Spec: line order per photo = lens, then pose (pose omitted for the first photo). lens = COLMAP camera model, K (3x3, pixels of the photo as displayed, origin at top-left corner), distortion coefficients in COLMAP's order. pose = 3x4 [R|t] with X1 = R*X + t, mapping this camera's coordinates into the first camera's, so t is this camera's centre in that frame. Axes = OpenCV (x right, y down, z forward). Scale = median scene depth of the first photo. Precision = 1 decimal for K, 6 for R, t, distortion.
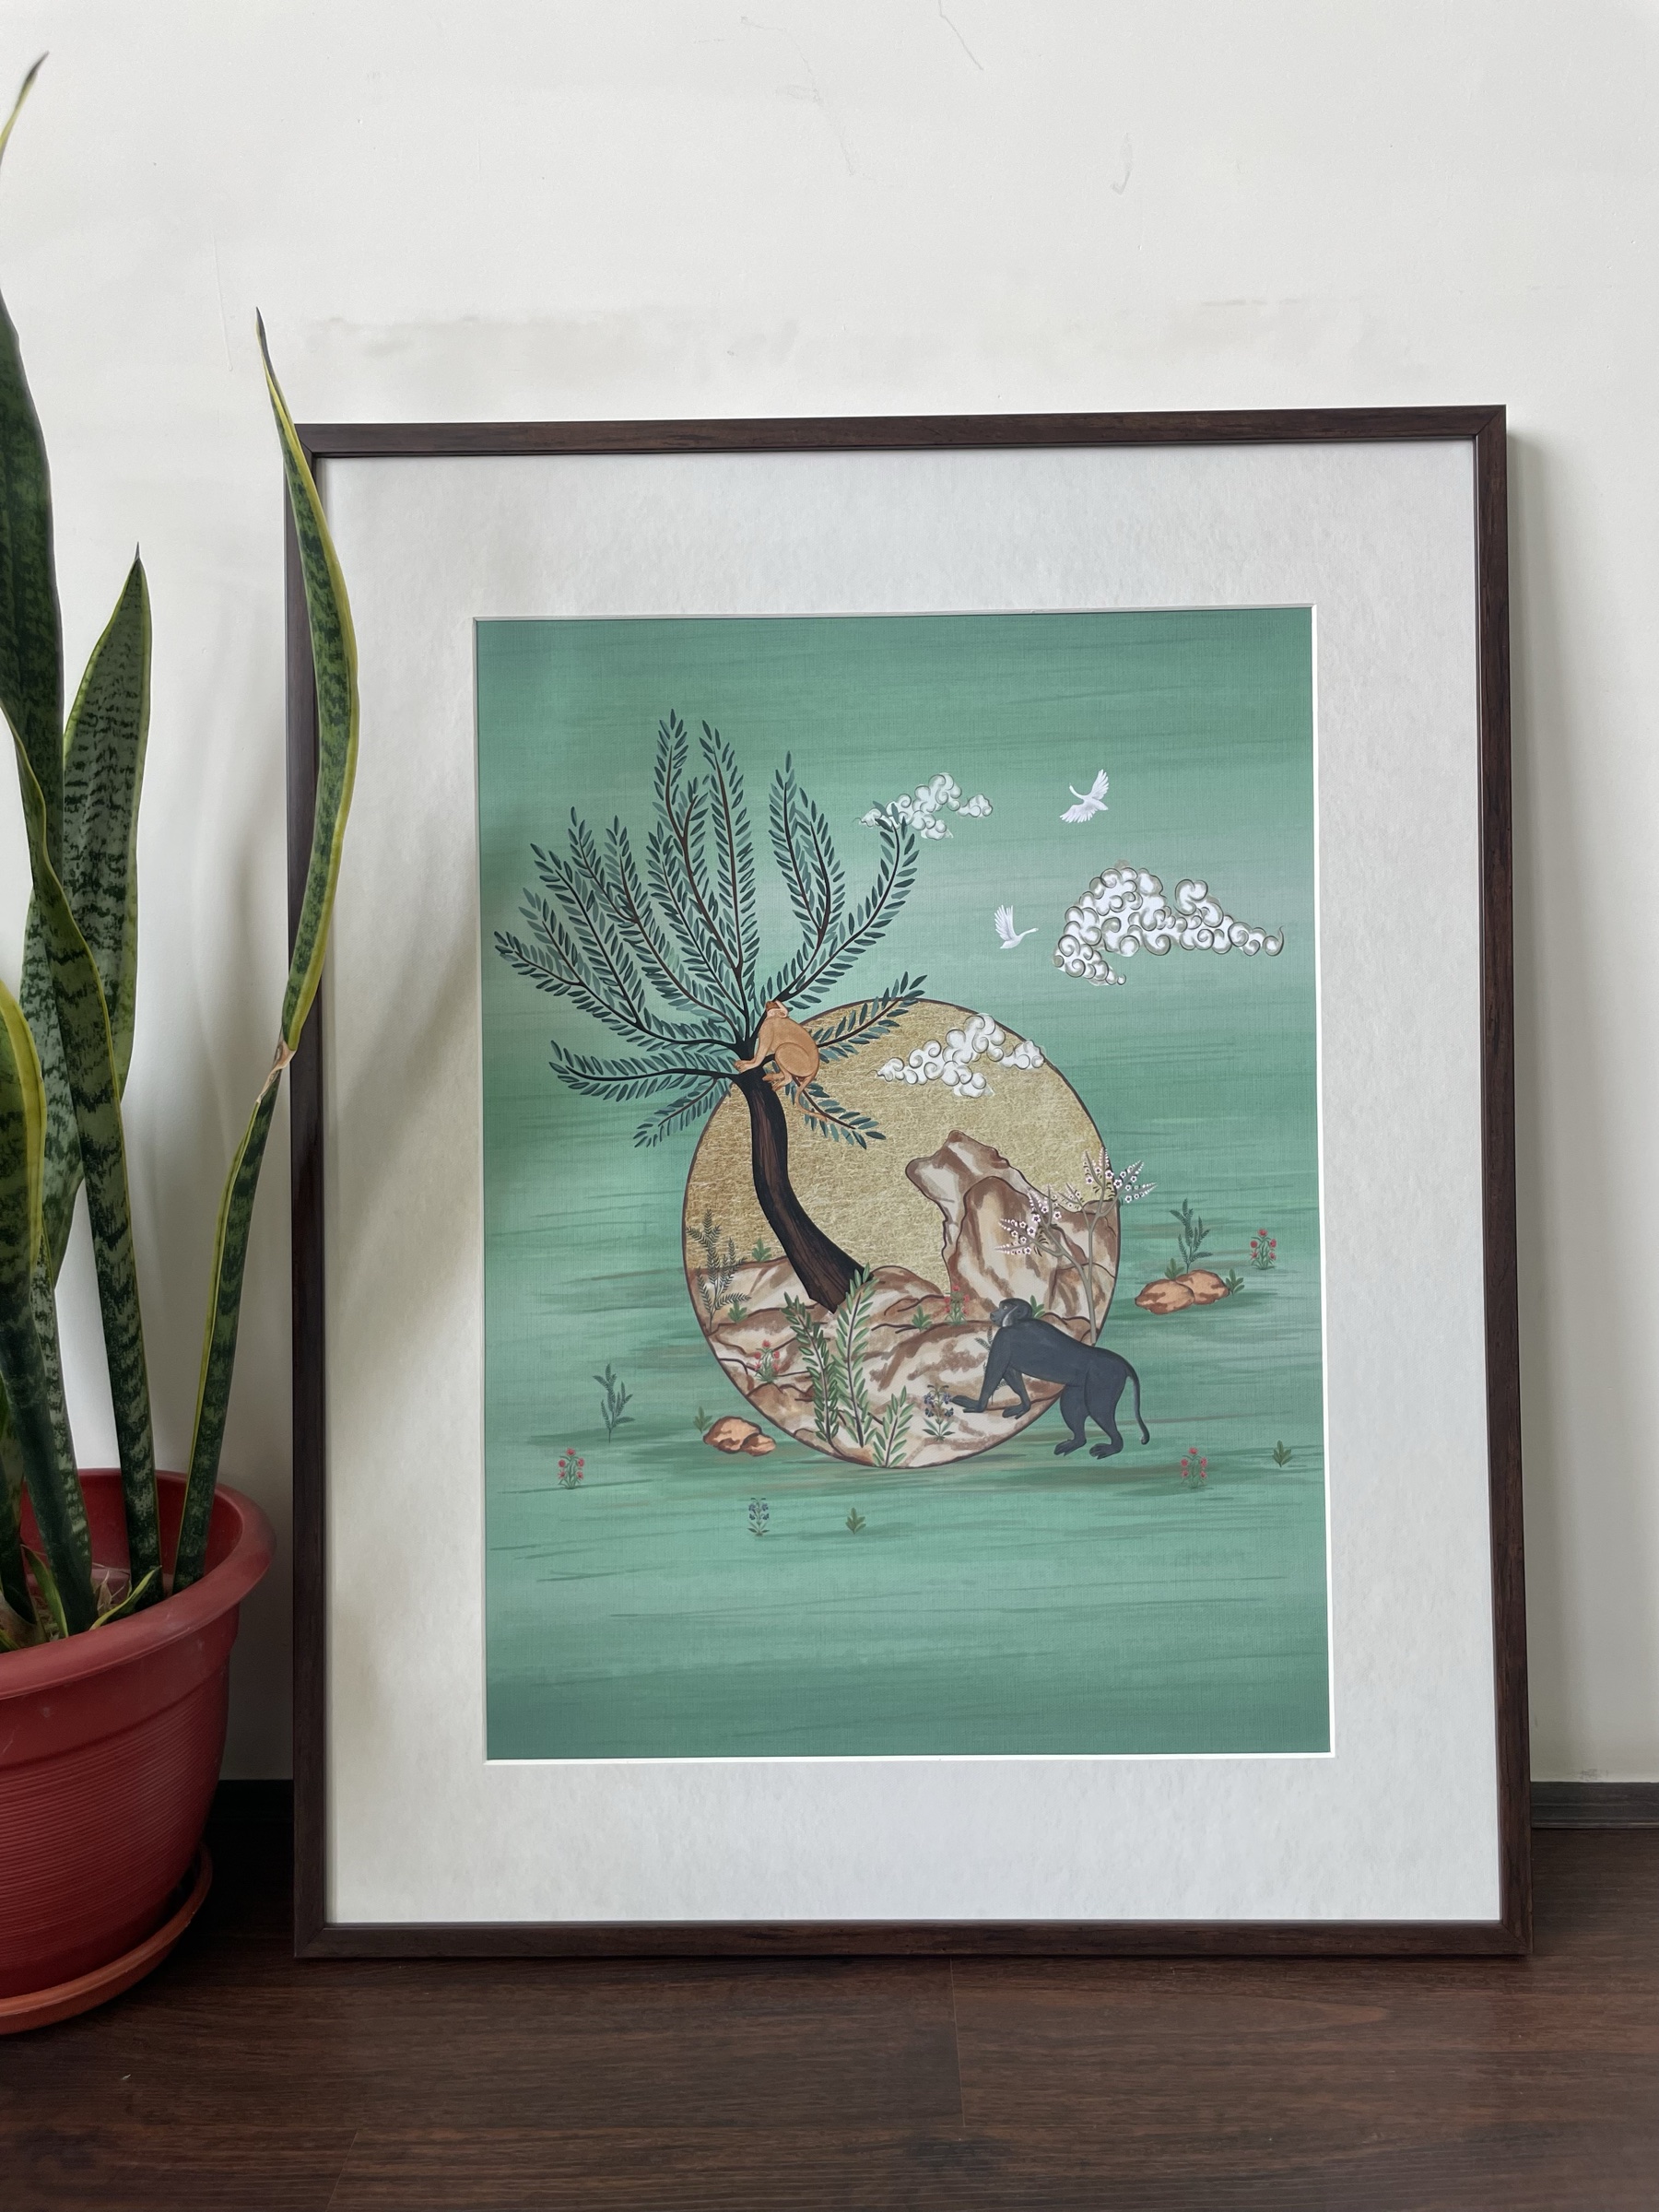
lens RADIAL K [[1707.6, 0, 829.5], [0, 1707.6, 1106.0], [0, 0, 1]] dist [0.163679, -0.194738]
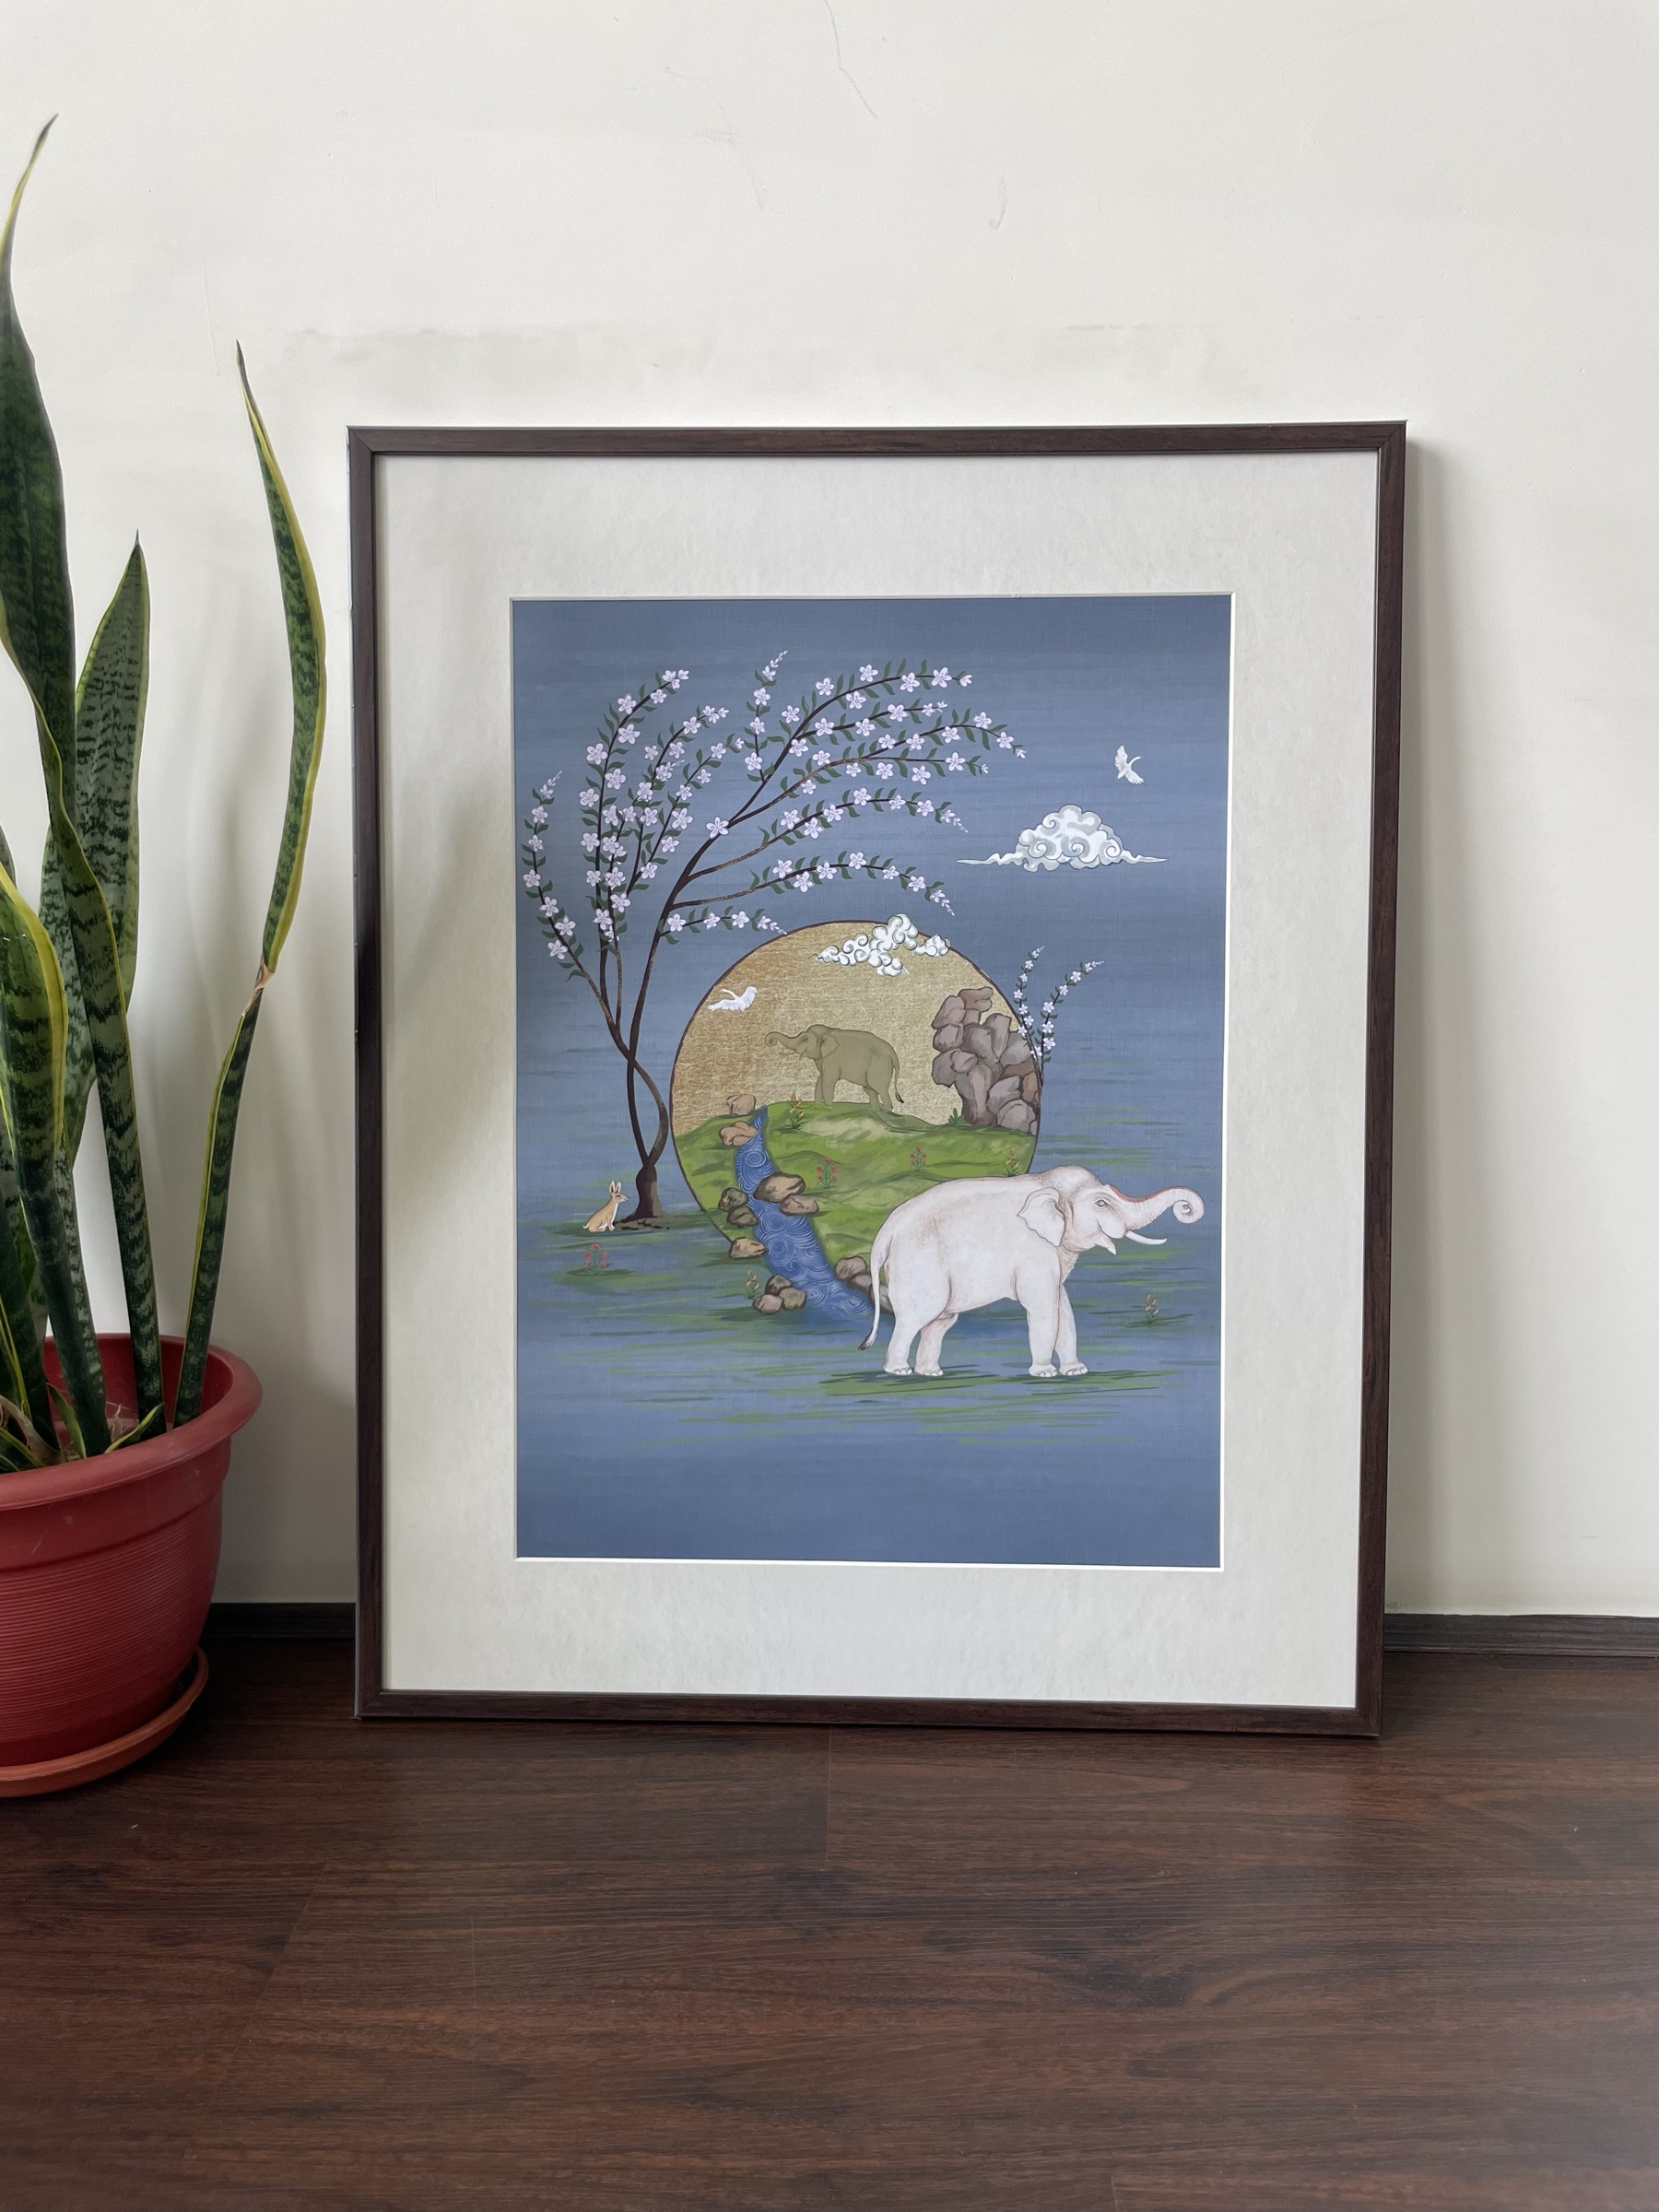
lens RADIAL K [[1707.6, 0, 829.5], [0, 1707.6, 1106.0], [0, 0, 1]] dist [0.163679, -0.194738]
pose [[0.999948, 0.010222, -0.000050, 0.070273], [-0.010213, 0.999208, 0.038467, 0.009266], [0.000444, -0.038465, 0.999260, -0.182048]]
